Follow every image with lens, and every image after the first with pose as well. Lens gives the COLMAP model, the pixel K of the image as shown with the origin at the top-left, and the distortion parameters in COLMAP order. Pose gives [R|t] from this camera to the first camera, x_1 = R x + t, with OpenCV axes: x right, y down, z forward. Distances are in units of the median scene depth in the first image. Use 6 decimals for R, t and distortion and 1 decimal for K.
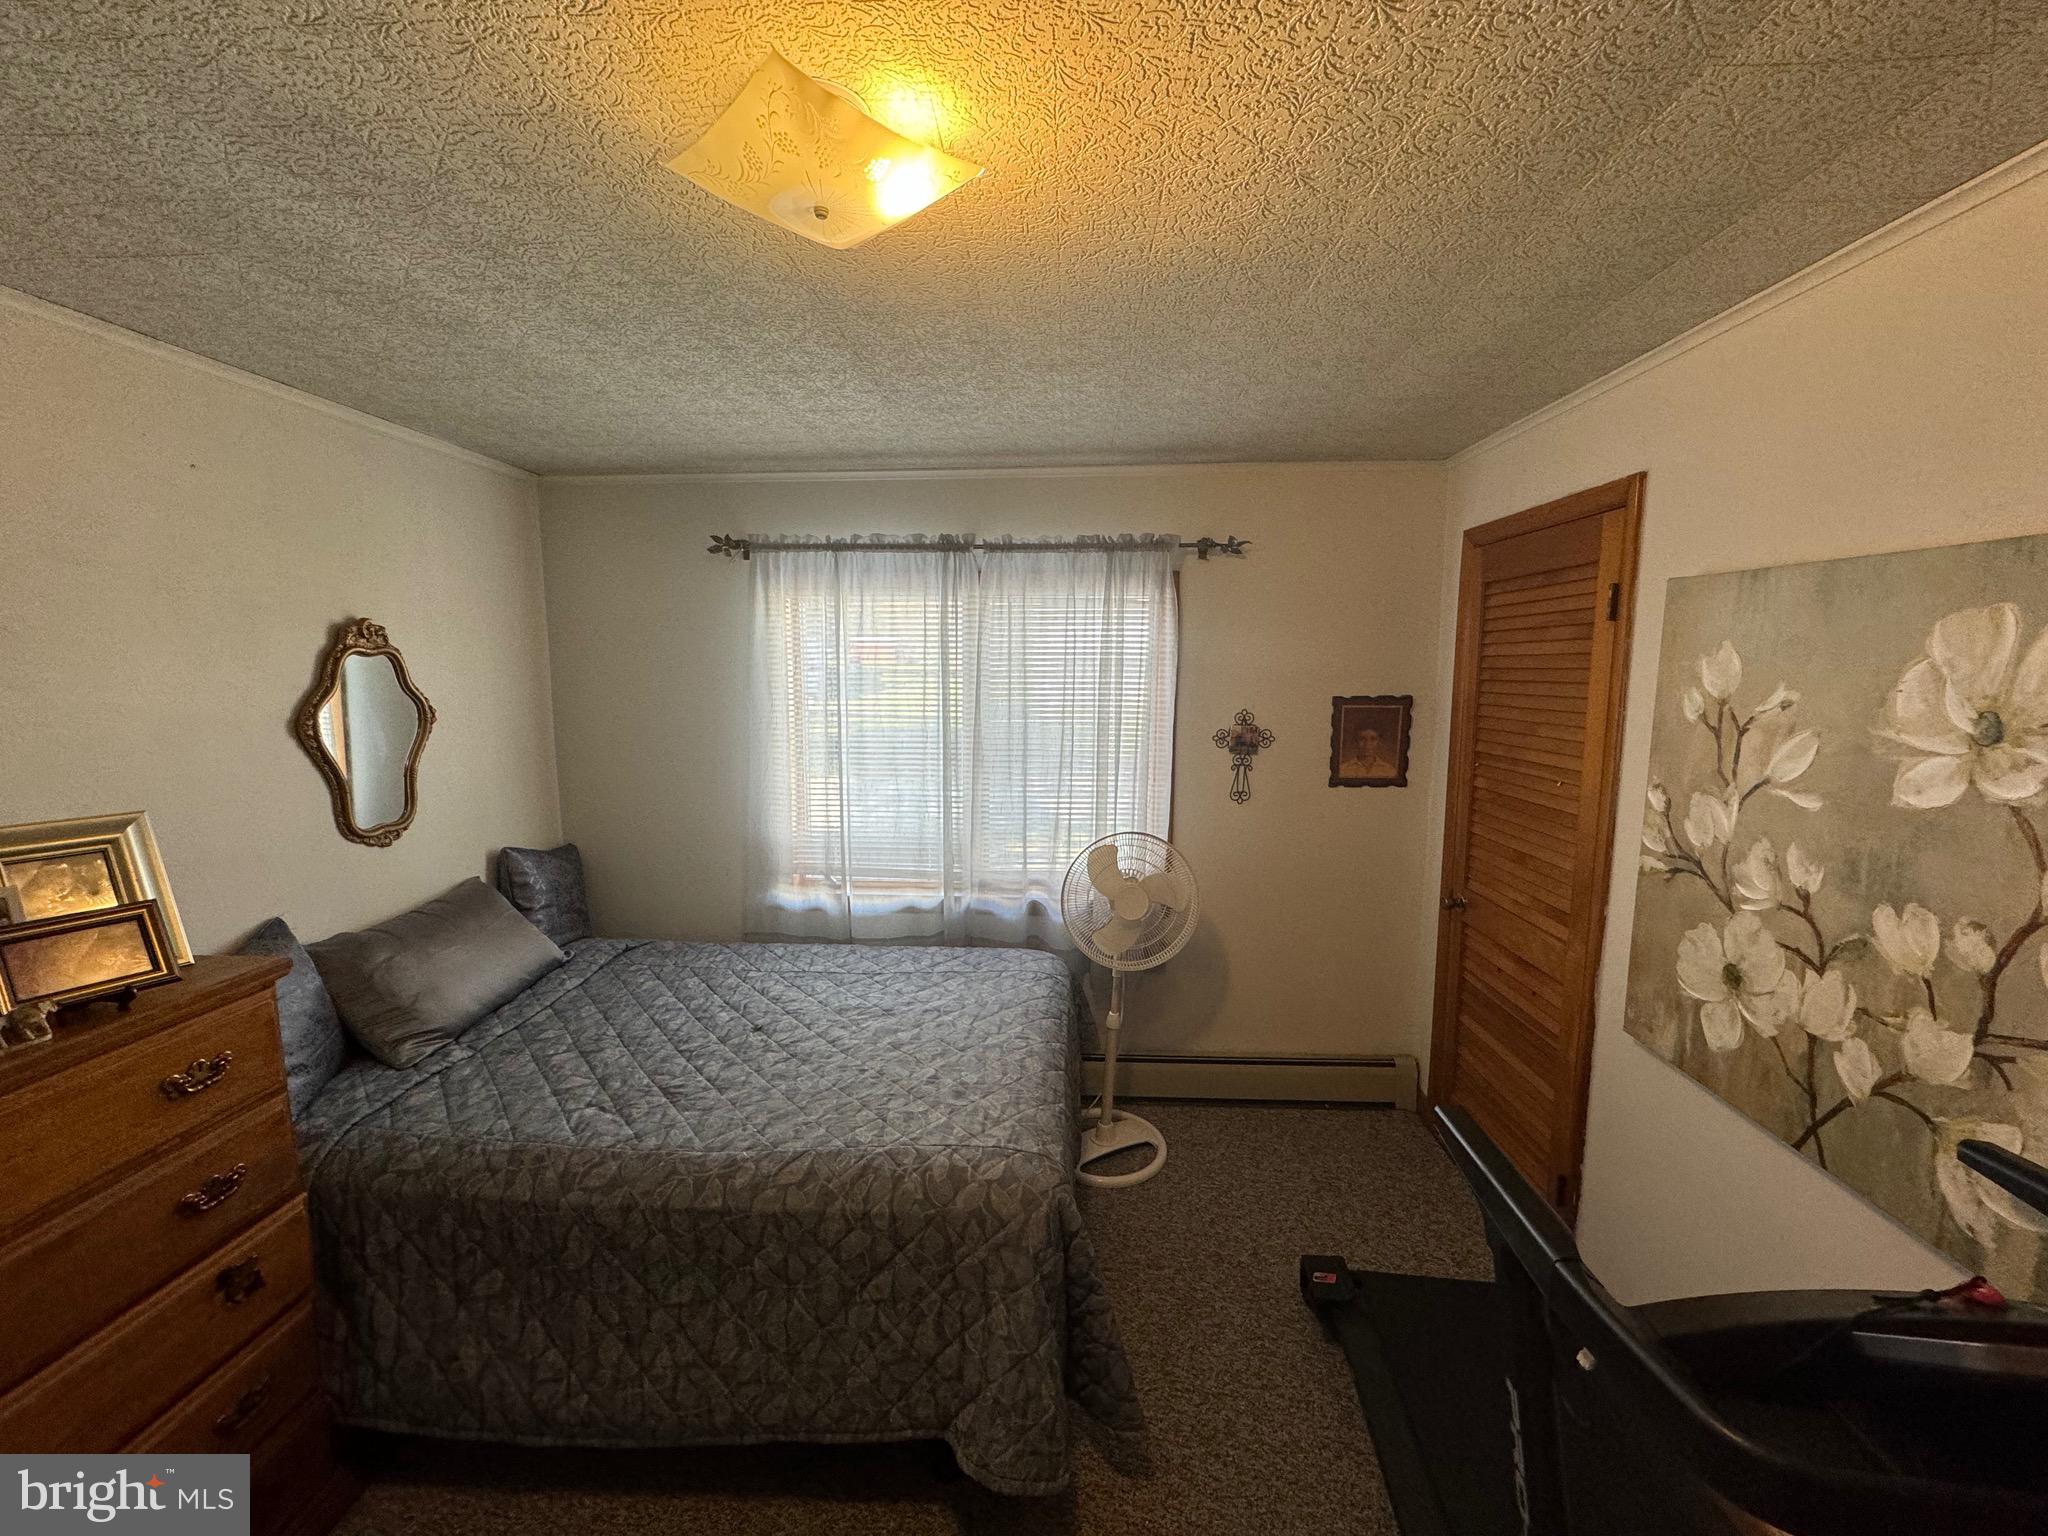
lens RADIAL K [[817.1, 0, 1021.9], [0, 817.1, 768.9], [0, 0, 1]] dist [-0.002578, 0.000330]
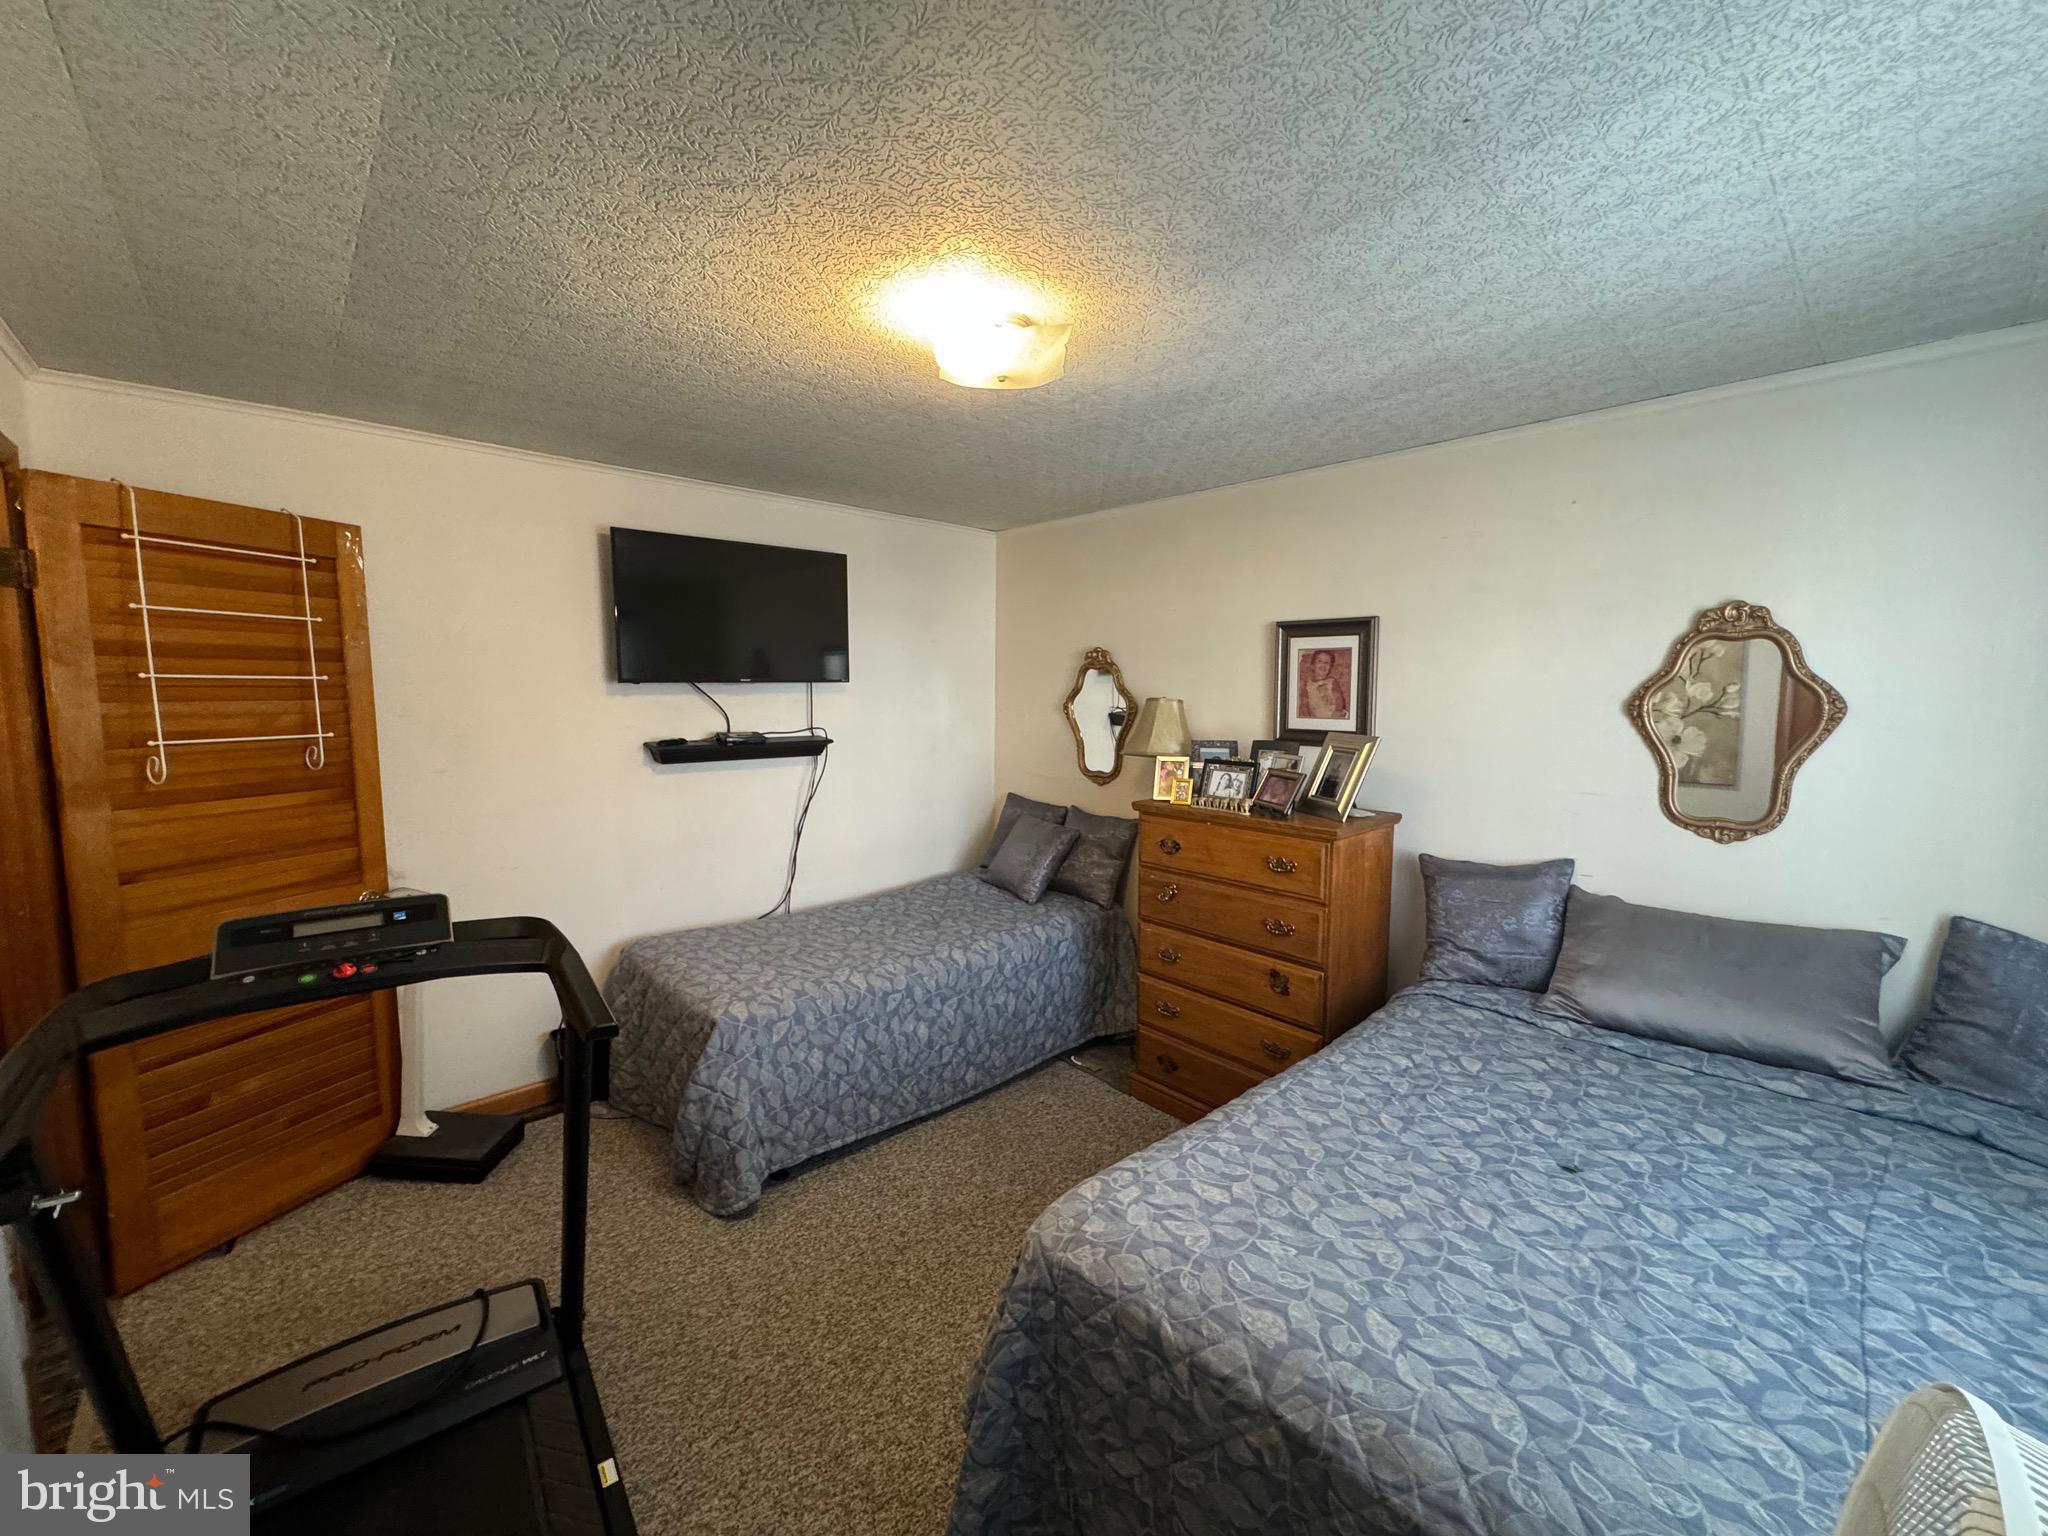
lens RADIAL K [[817.1, 0, 1015.3], [0, 817.1, 763.9], [0, 0, 1]] dist [-0.002578, 0.000330]
pose [[-0.705874, 0.073983, -0.704463, 0.439231], [-0.090205, 0.977045, 0.192995, -0.098909], [0.702570, 0.199776, -0.682997, 1.020539]]
